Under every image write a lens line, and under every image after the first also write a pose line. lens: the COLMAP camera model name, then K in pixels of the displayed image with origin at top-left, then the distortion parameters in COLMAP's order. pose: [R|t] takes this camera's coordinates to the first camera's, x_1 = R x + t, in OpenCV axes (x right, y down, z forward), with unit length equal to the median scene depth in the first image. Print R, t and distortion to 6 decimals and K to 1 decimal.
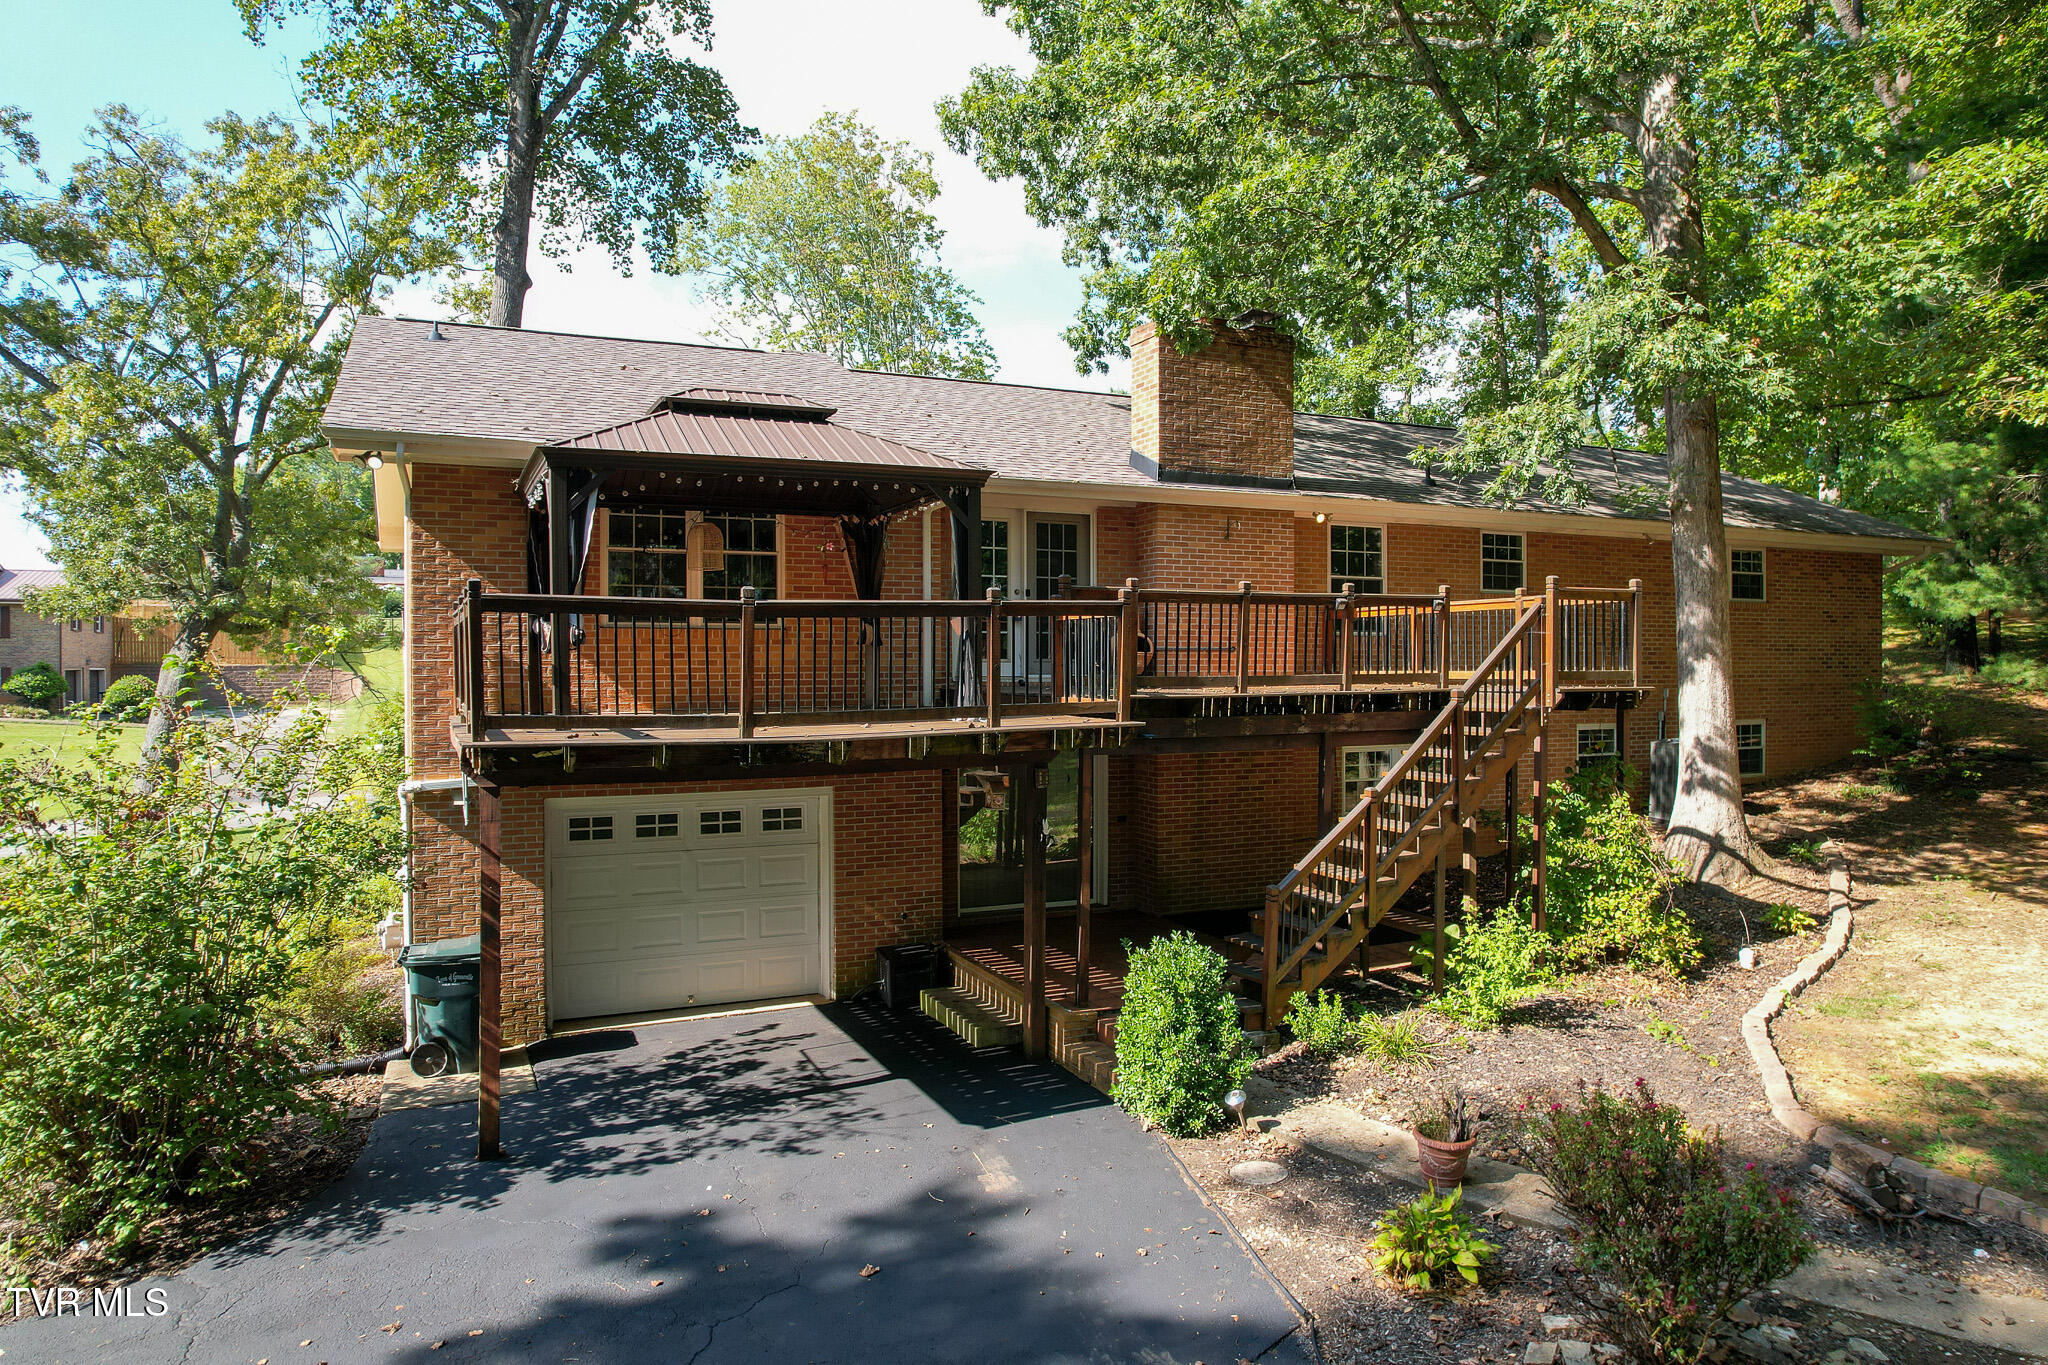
lens RADIAL K [[1317.3, 0, 1024.0], [0, 1317.3, 682.5], [0, 0, 1]] dist [-0.078344, 0.075504]
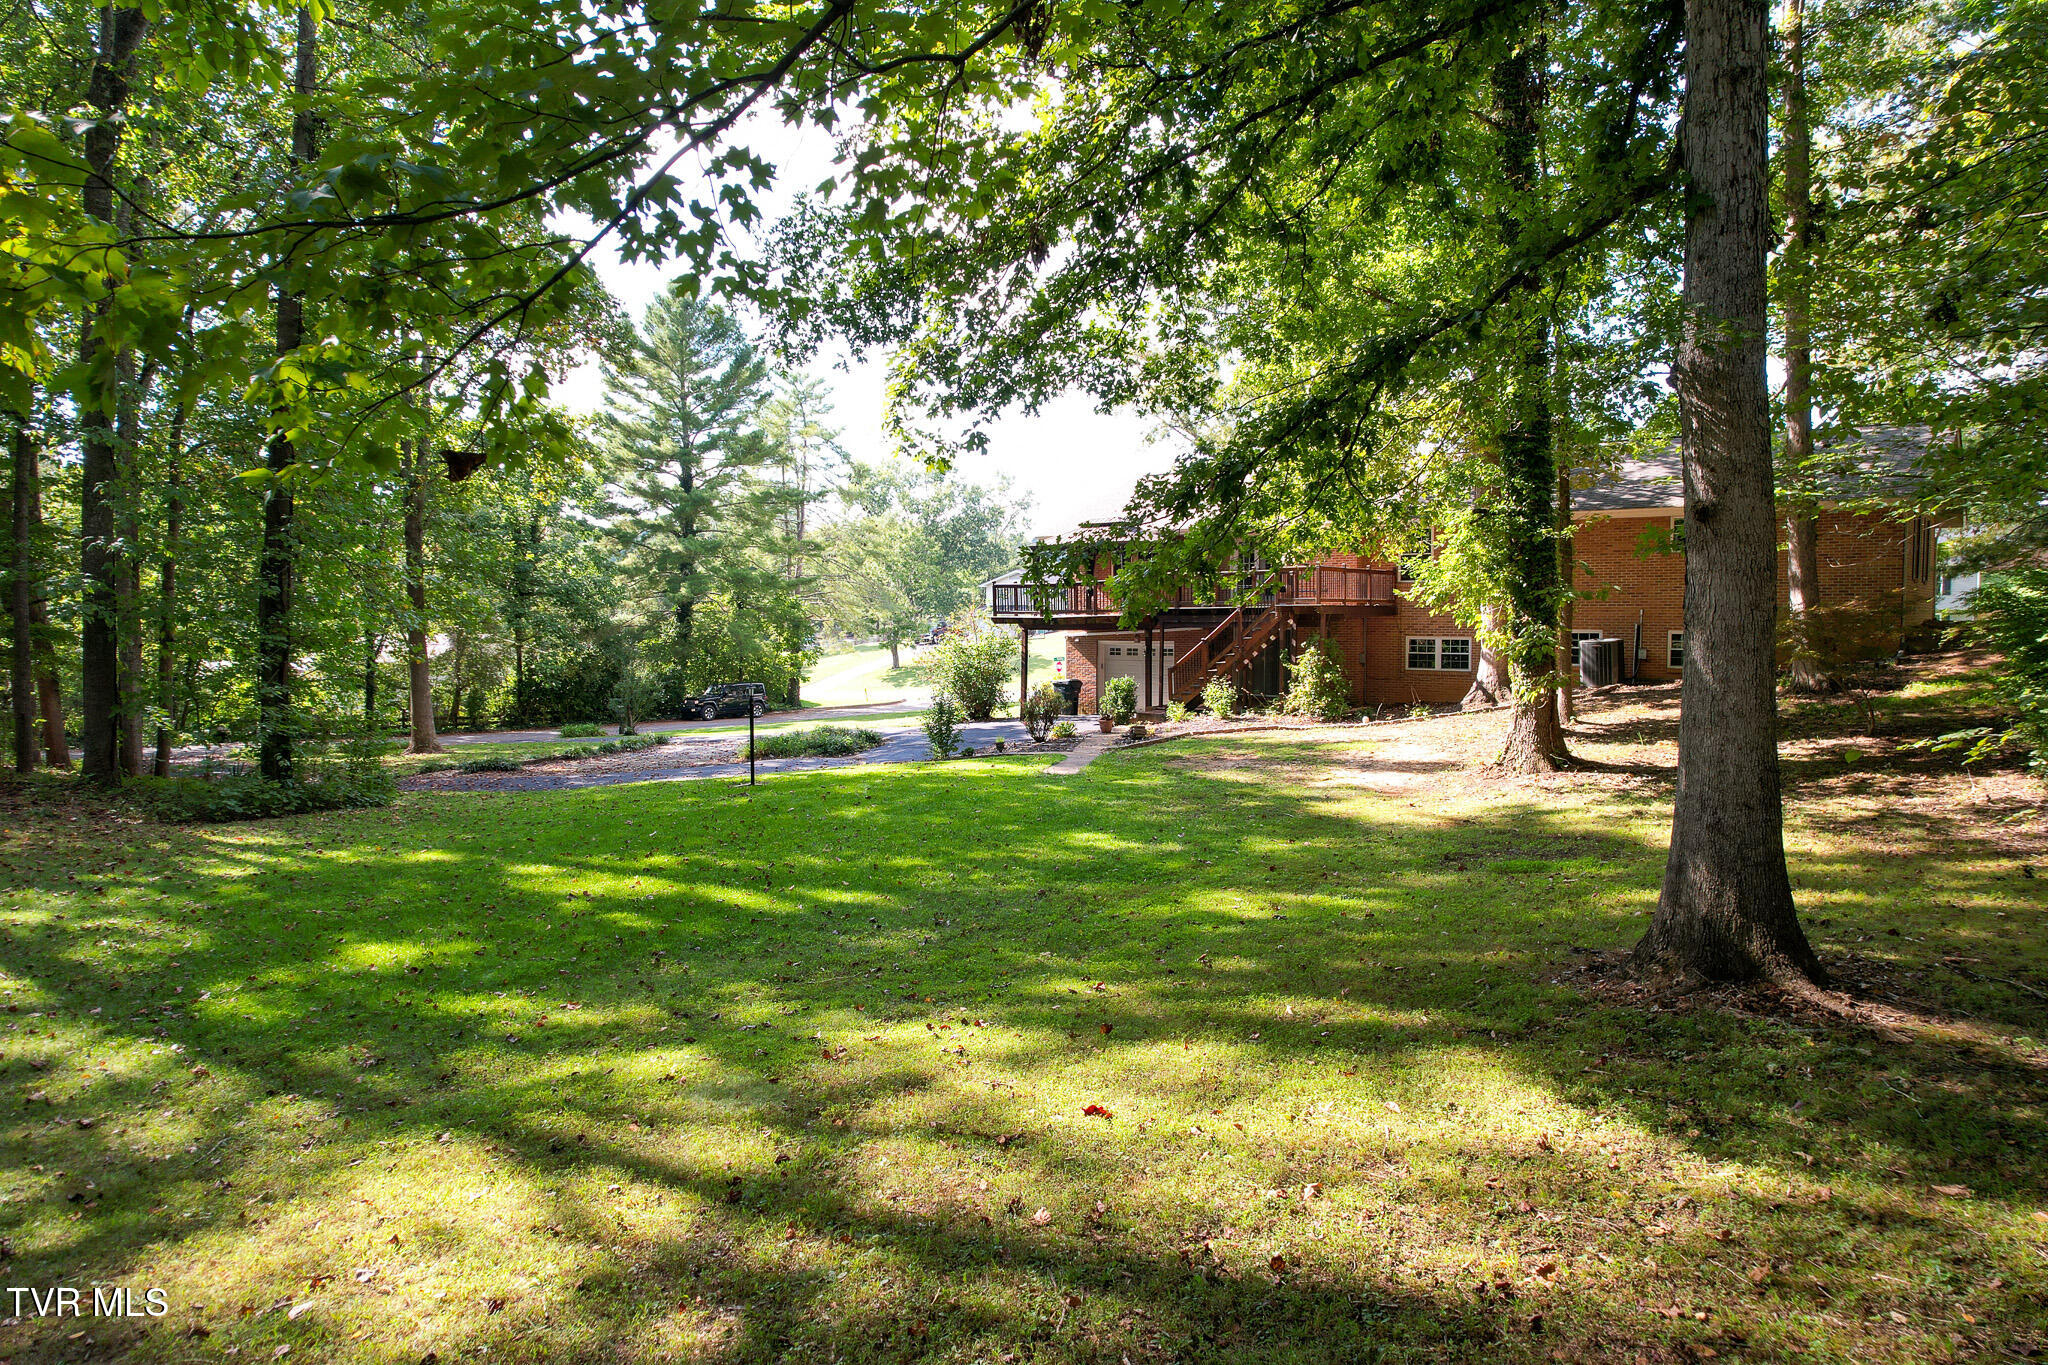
lens RADIAL K [[1317.3, 0, 1024.0], [0, 1317.3, 682.5], [0, 0, 1]] dist [-0.078344, 0.075504]
pose [[0.441679, 0.046381, -0.895973, 2.563351], [-0.006845, 0.998808, 0.048330, 0.036875], [0.897147, -0.015213, 0.441470, -0.636366]]
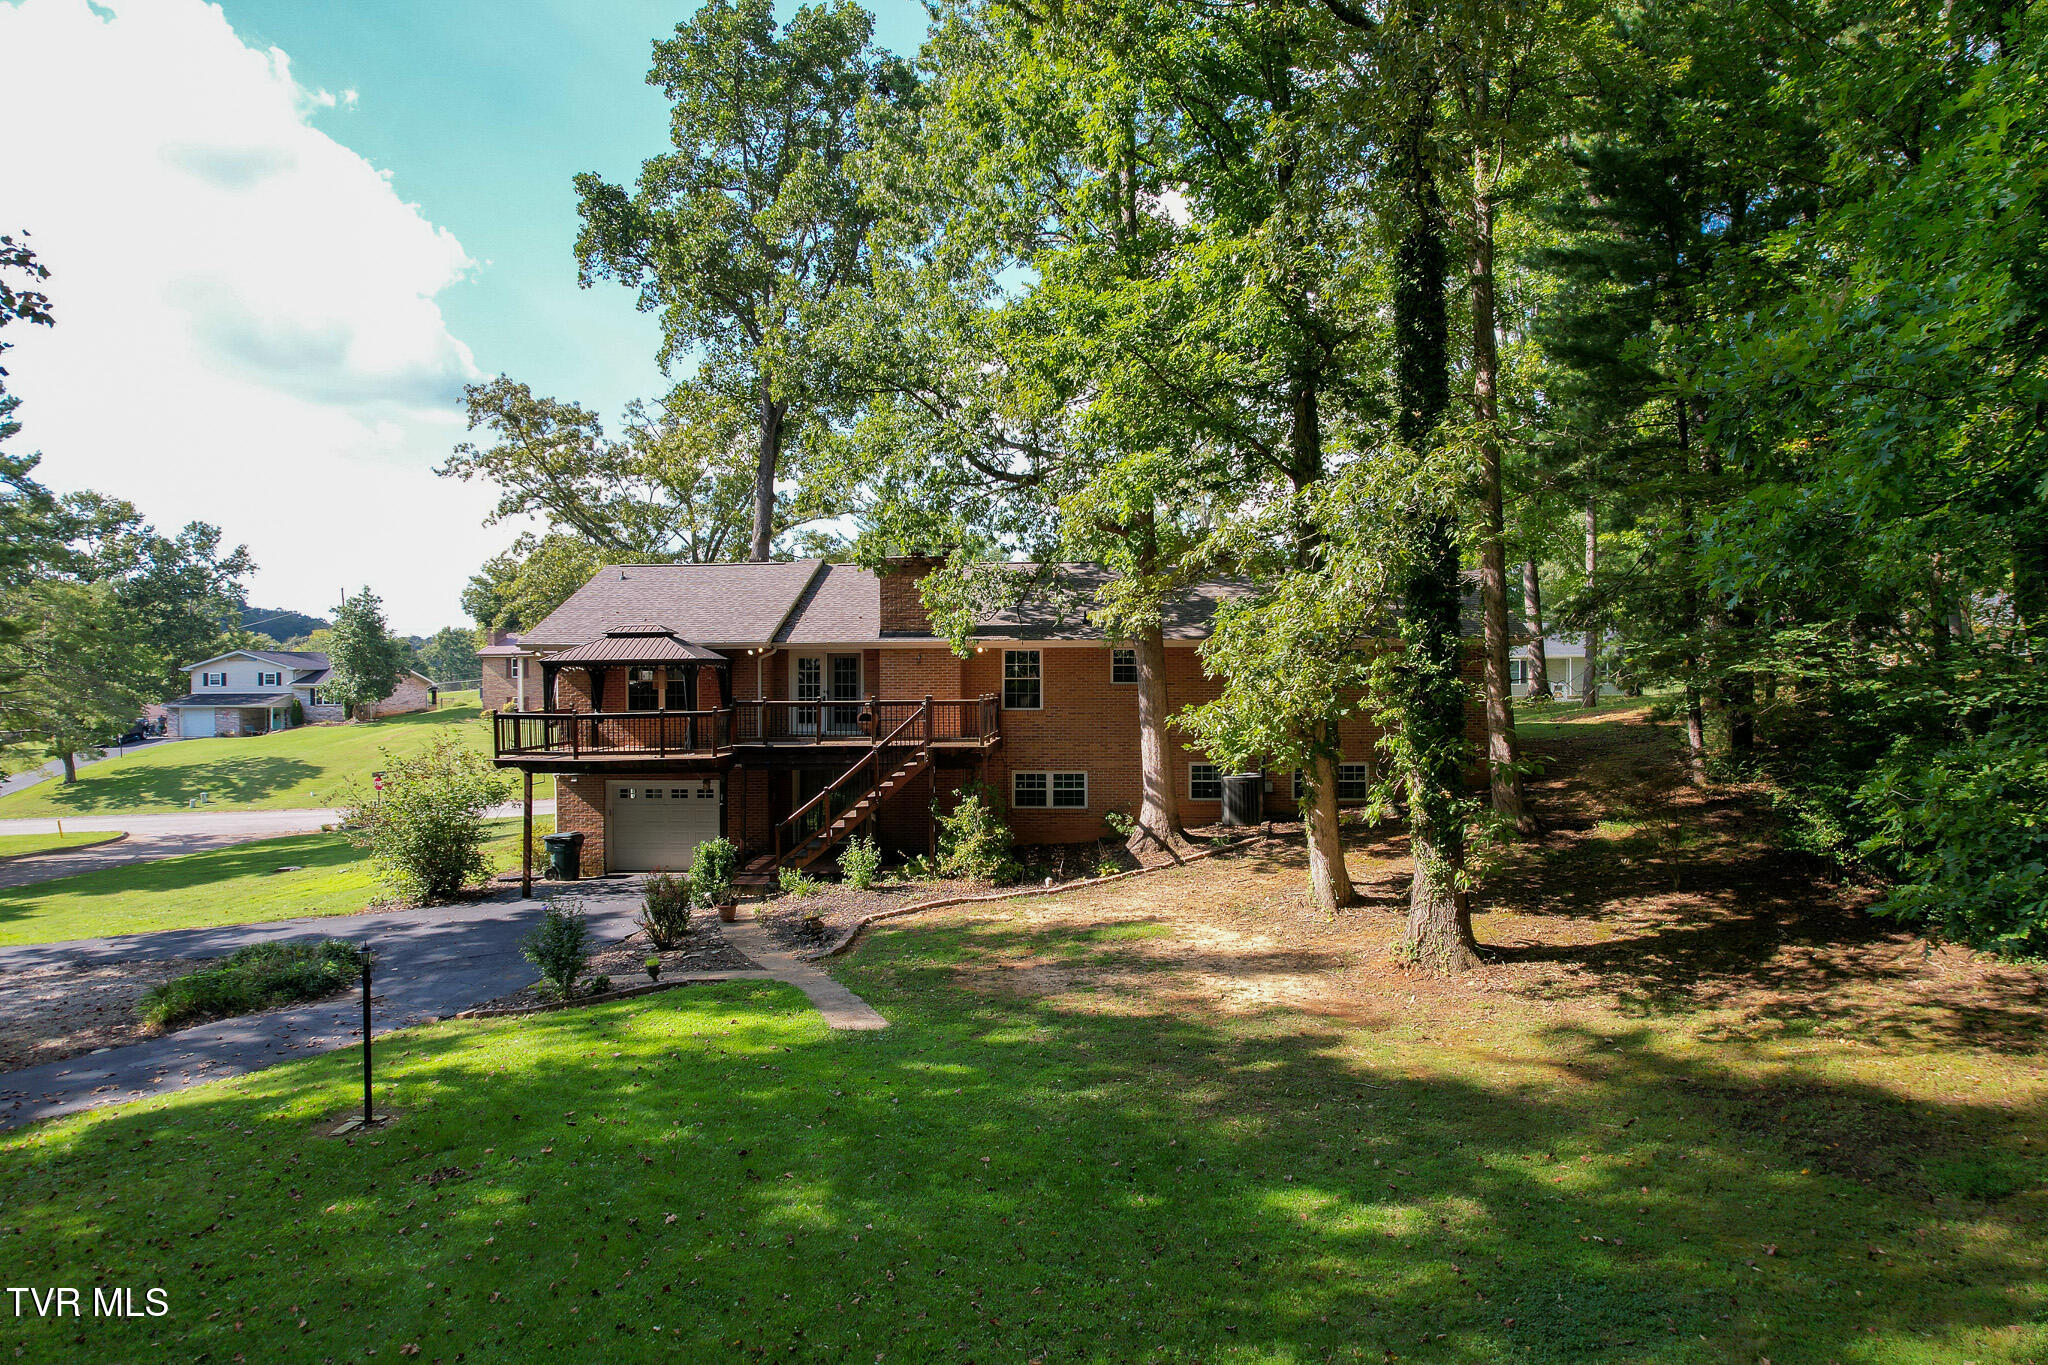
lens RADIAL K [[1326.7, 0, 1024.0], [0, 1326.7, 682.5], [0, 0, 1]] dist [-0.041515, 0.000886]
pose [[0.877330, -0.000579, -0.479887, 1.612799], [-0.002055, 0.999986, -0.004963, -0.091894], [0.479883, 0.005340, 0.877316, -0.880791]]
